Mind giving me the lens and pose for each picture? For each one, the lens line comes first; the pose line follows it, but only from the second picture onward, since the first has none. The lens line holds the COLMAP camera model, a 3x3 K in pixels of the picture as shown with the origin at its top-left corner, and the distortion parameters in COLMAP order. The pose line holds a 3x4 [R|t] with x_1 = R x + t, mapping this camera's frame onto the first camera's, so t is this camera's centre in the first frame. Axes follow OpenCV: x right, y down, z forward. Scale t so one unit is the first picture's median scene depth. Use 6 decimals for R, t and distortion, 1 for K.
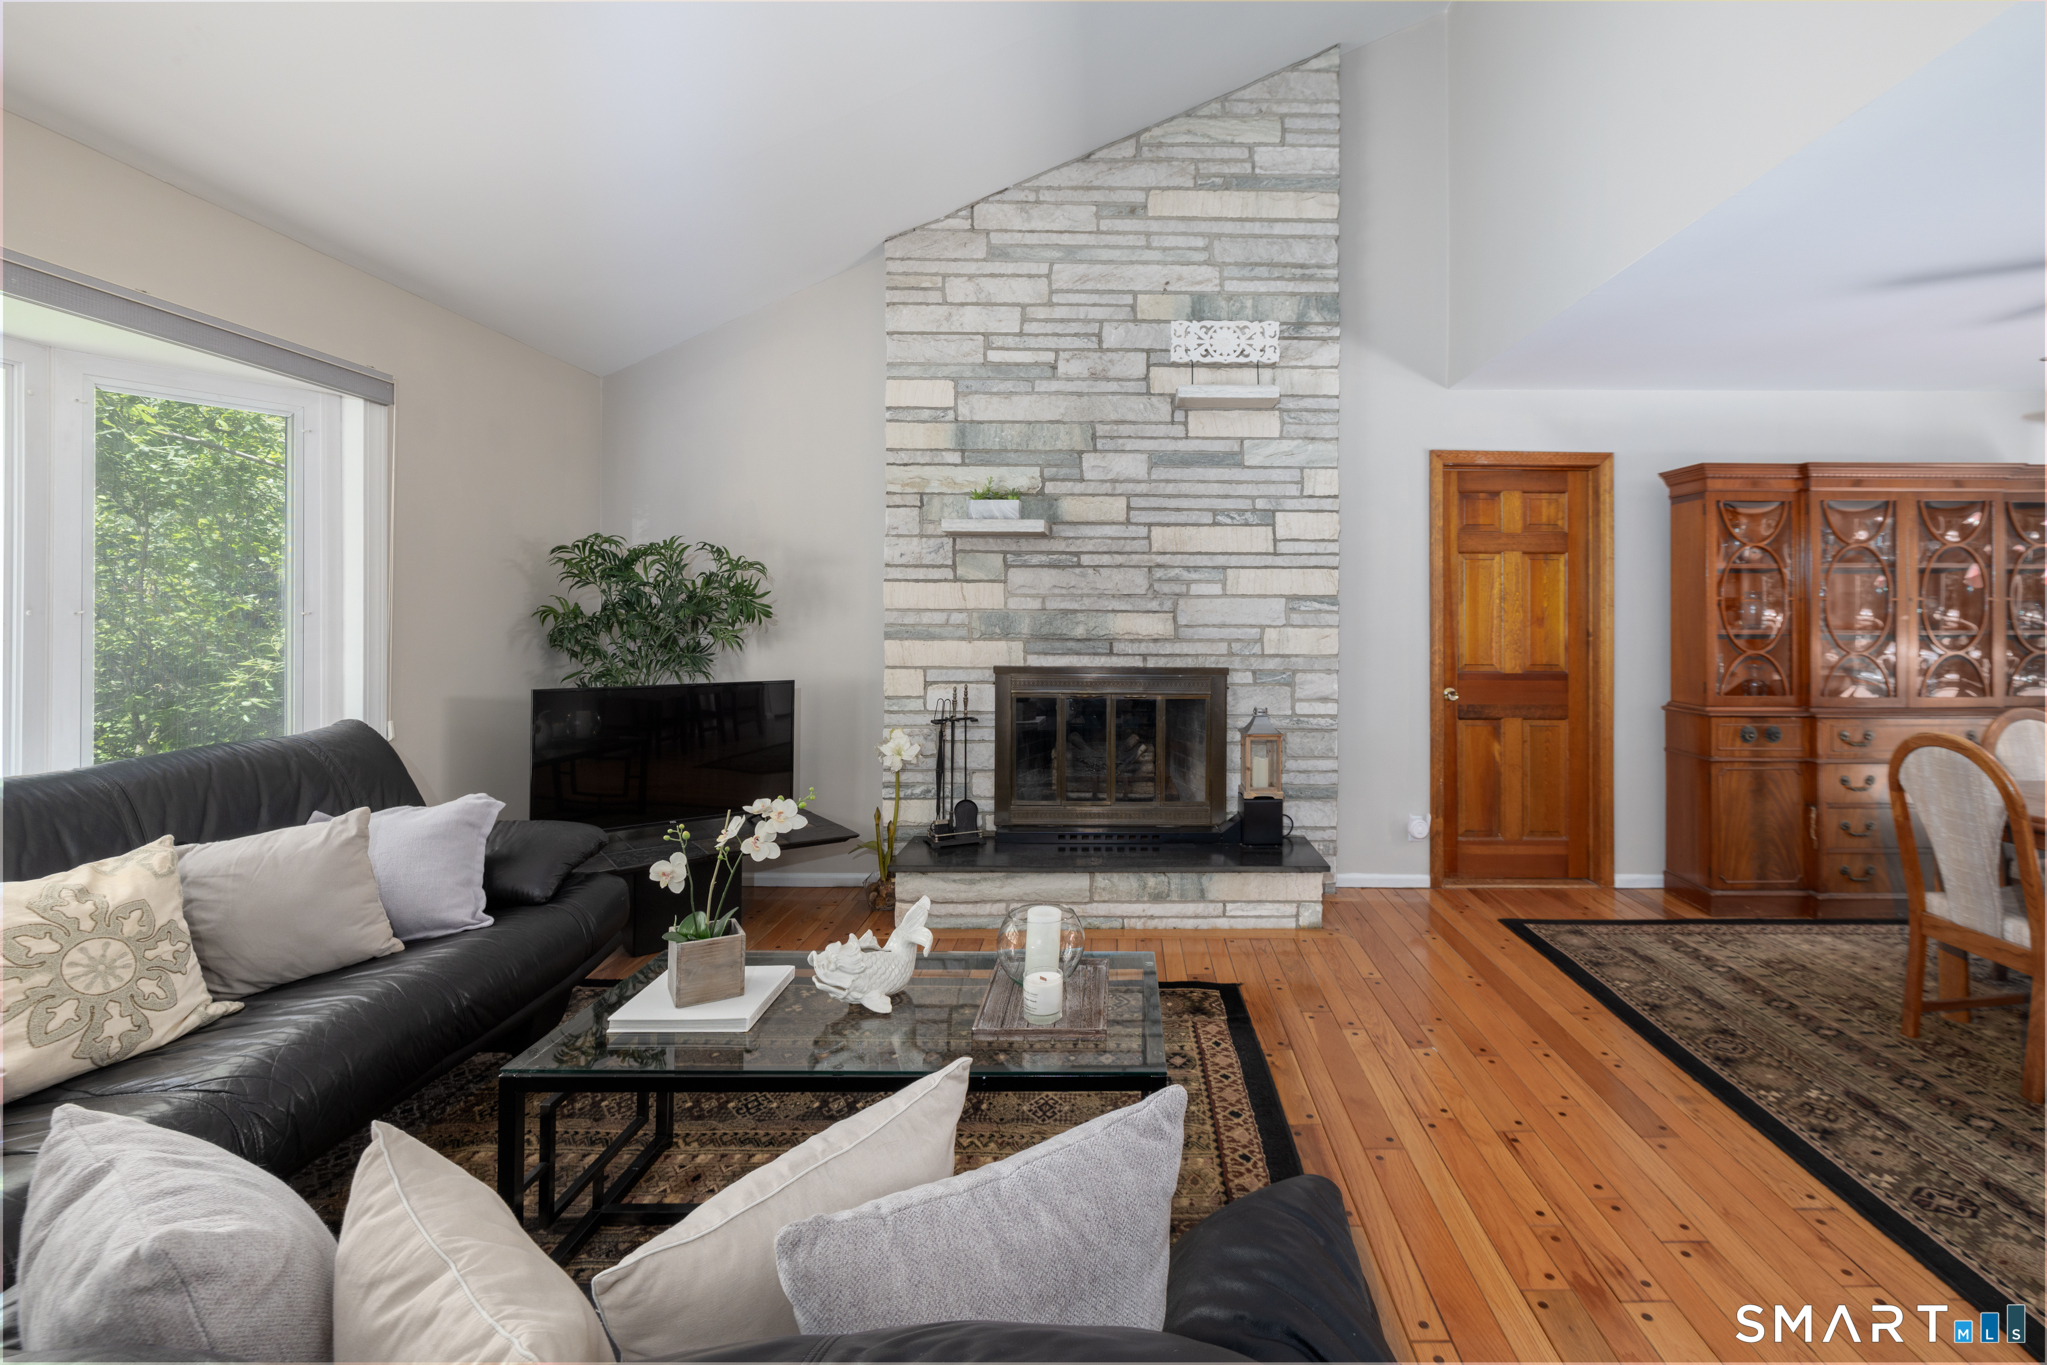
lens RADIAL K [[962.7, 0, 1082.7], [0, 962.7, 606.2], [0, 0, 1]] dist [0.000517, 0.000554]
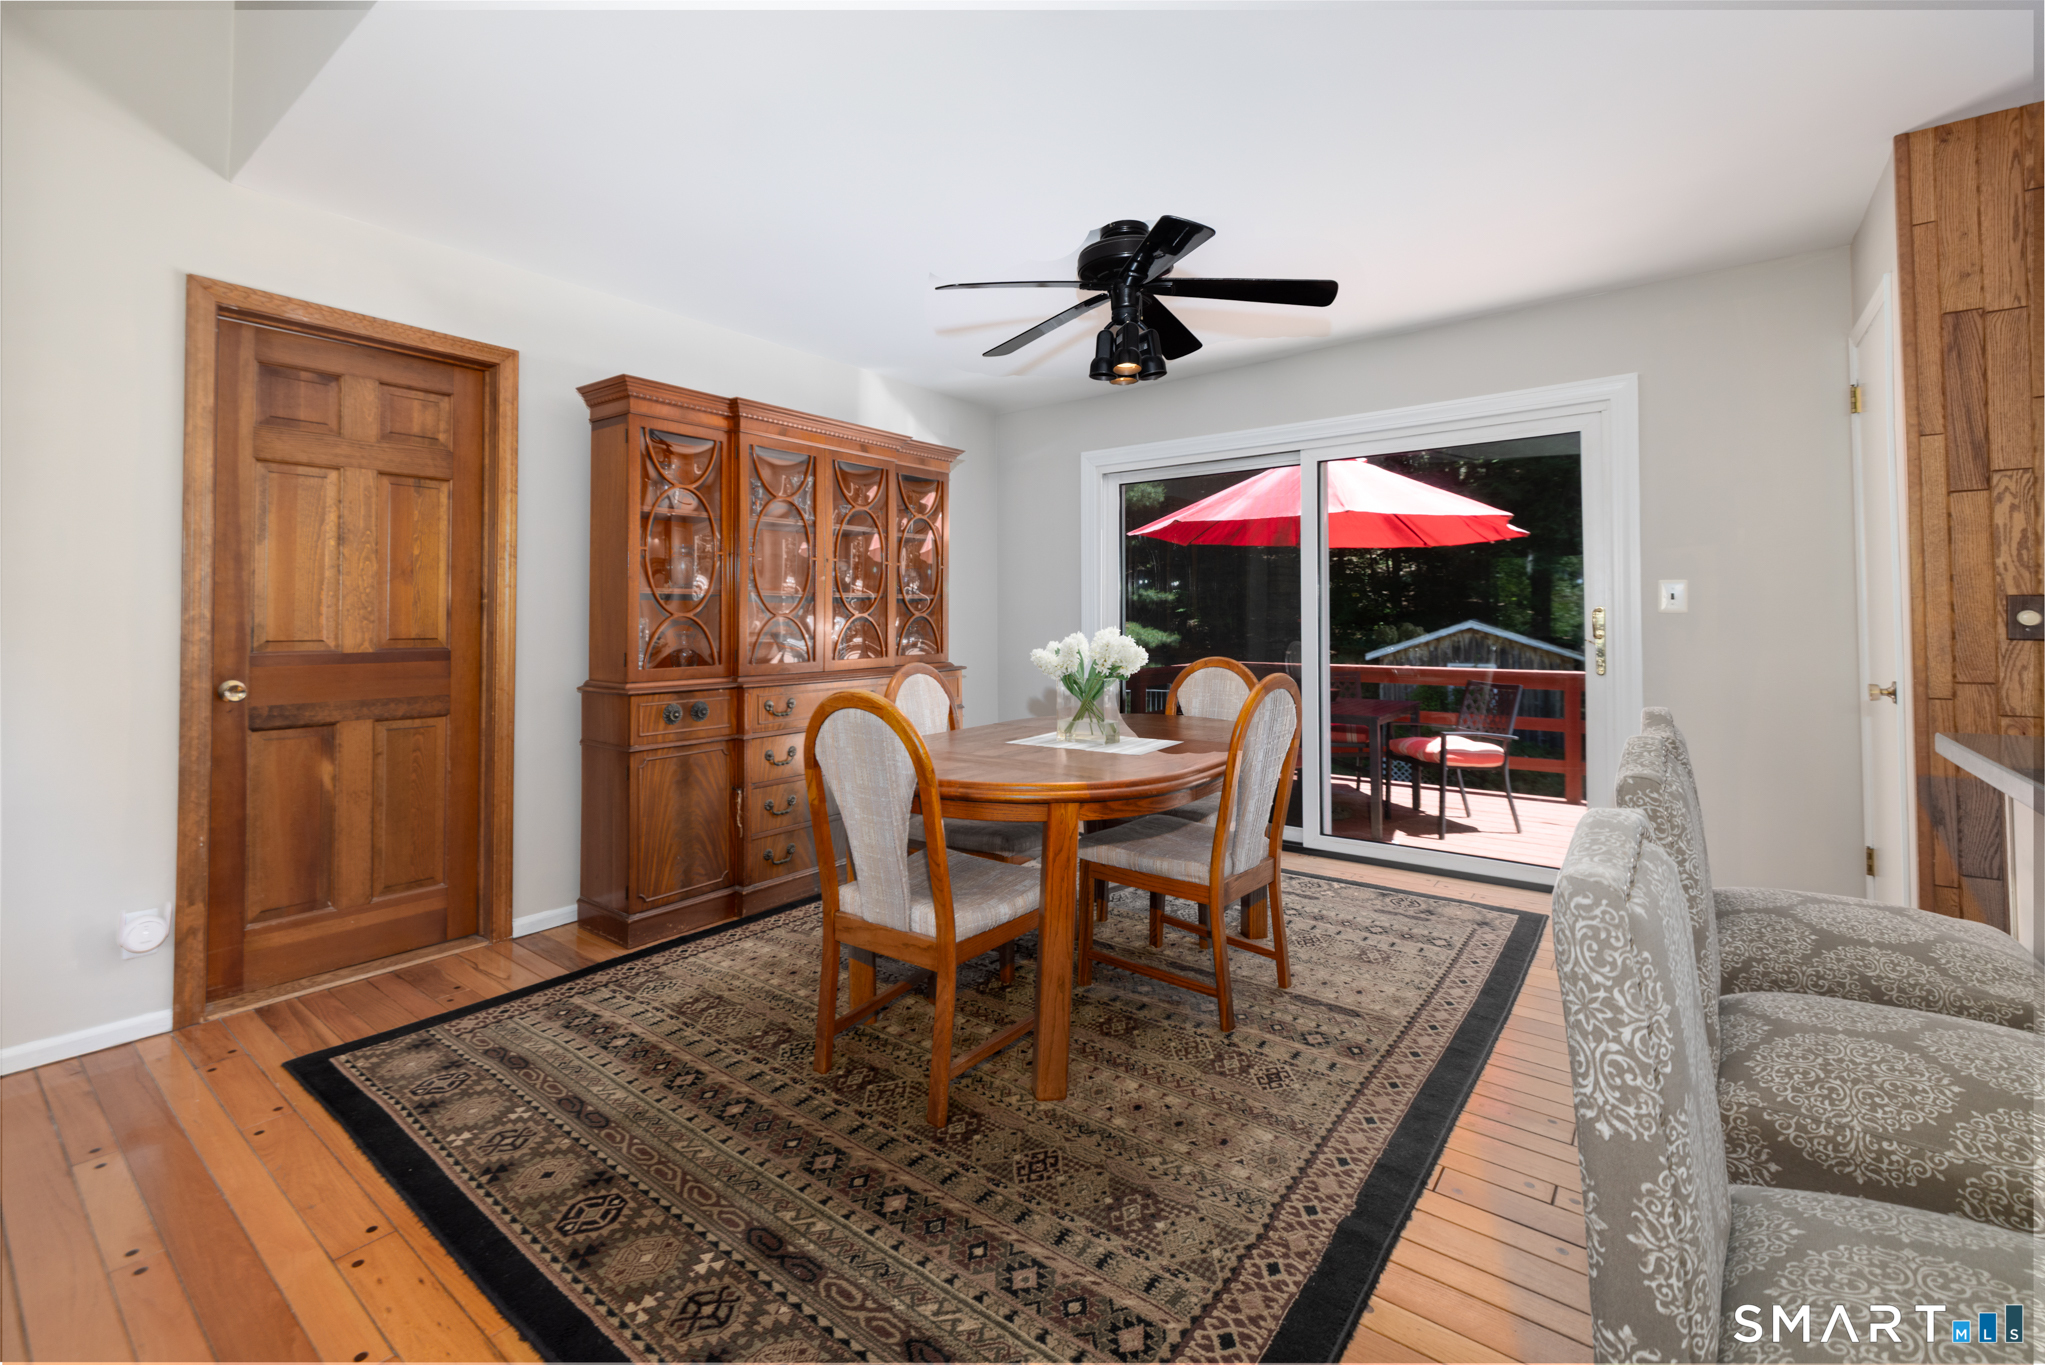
lens RADIAL K [[877.3, 0, 1024.6], [0, 877.3, 606.2], [0, 0, 1]] dist [0.003300, 0.000203]
pose [[0.596004, 0.010675, 0.802911, 0.262517], [-0.005329, 0.999942, -0.009340, 0.045736], [-0.802964, 0.001288, 0.596026, 0.306287]]
